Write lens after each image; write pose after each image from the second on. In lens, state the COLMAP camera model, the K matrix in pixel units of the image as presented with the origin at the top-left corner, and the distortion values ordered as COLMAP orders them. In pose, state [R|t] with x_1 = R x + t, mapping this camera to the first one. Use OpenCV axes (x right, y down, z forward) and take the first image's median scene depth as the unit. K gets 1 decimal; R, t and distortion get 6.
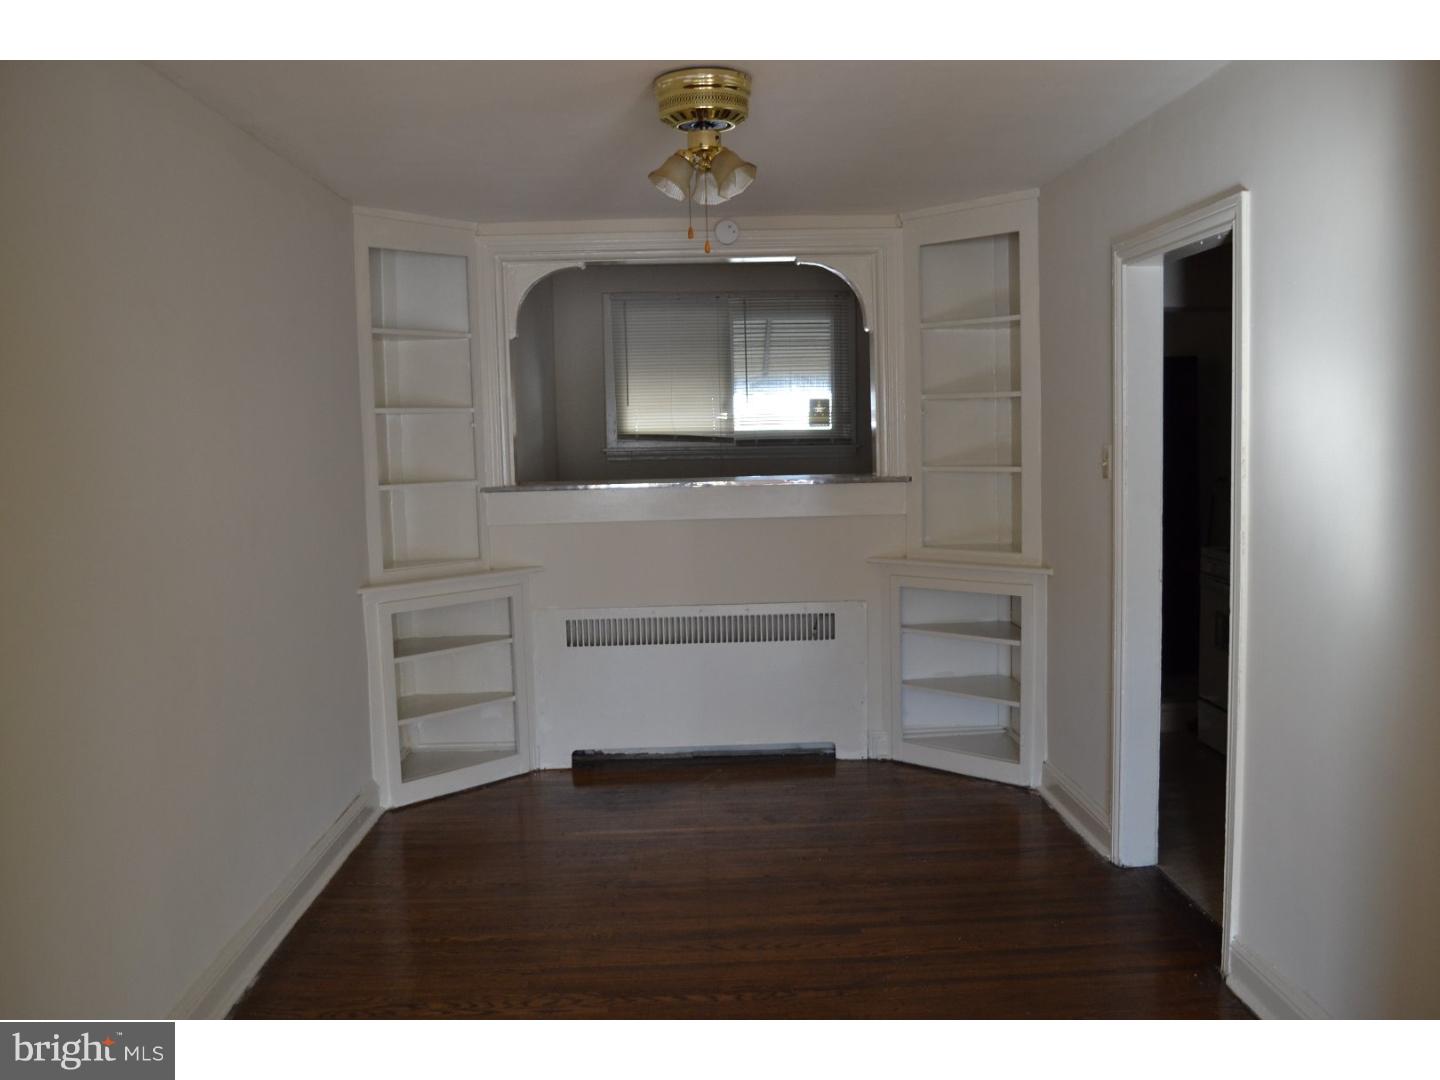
lens RADIAL K [[1207.3, 0, 723.1], [0, 1207.3, 547.4], [0, 0, 1]] dist [-0.076525, 0.010090]
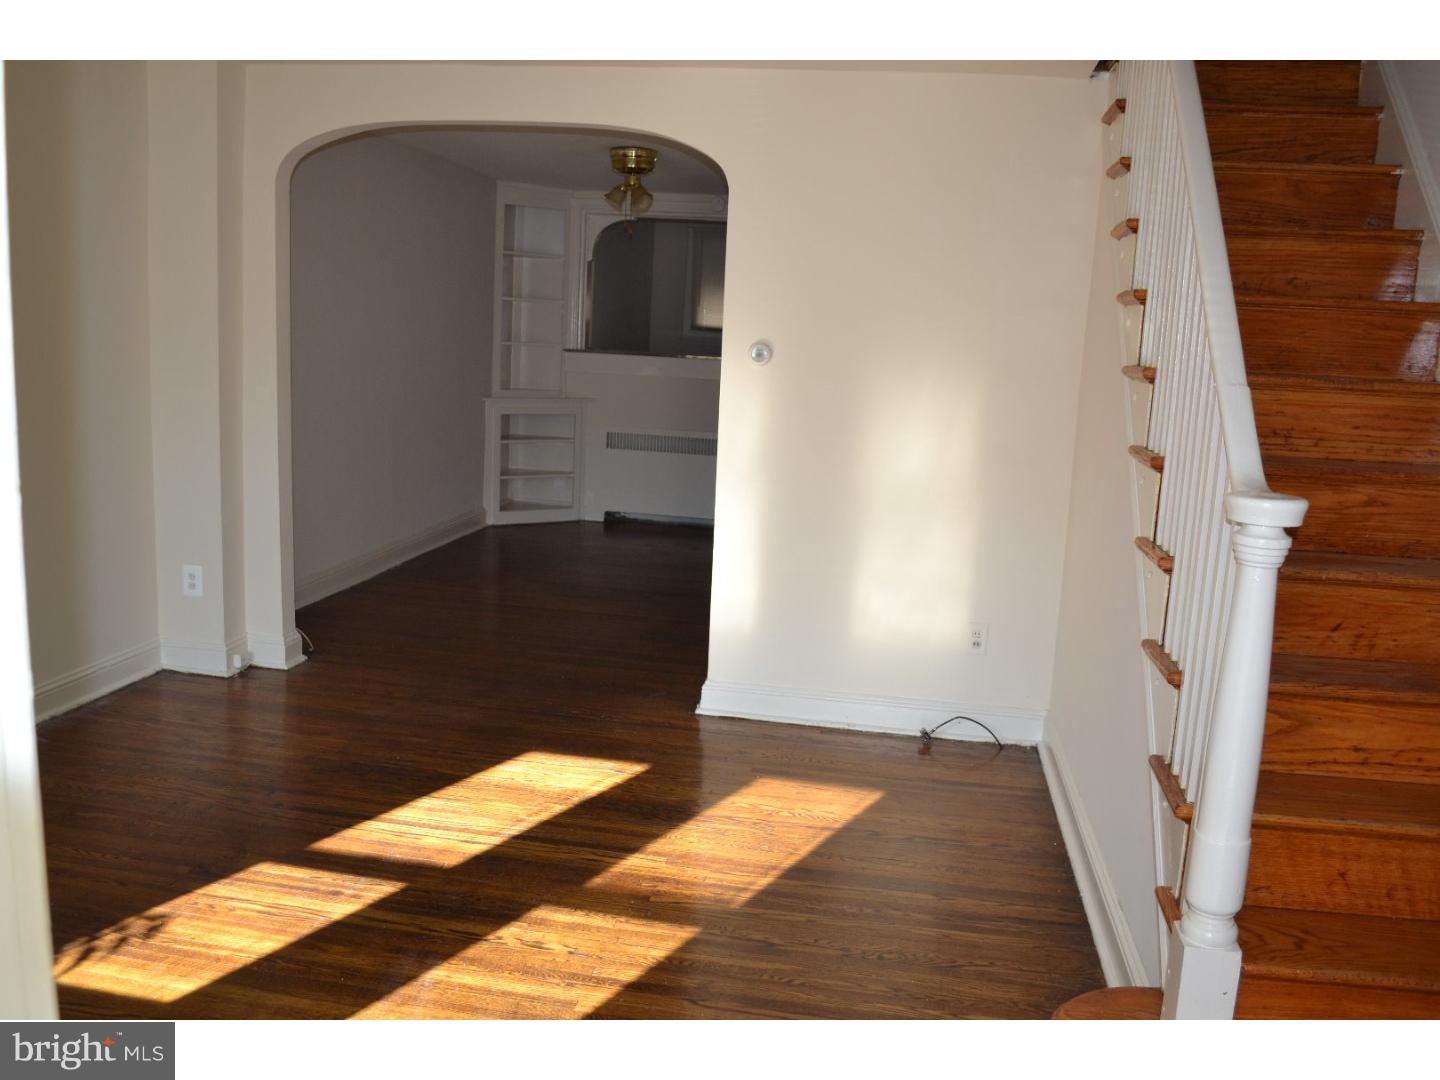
lens RADIAL K [[1207.3, 0, 723.1], [0, 1207.3, 547.4], [0, 0, 1]] dist [-0.076525, 0.010090]
pose [[0.979837, 0.108129, -0.168011, 0.333312], [-0.094342, 0.991642, 0.088005, 0.057774], [0.176122, -0.070380, 0.981849, -0.640863]]
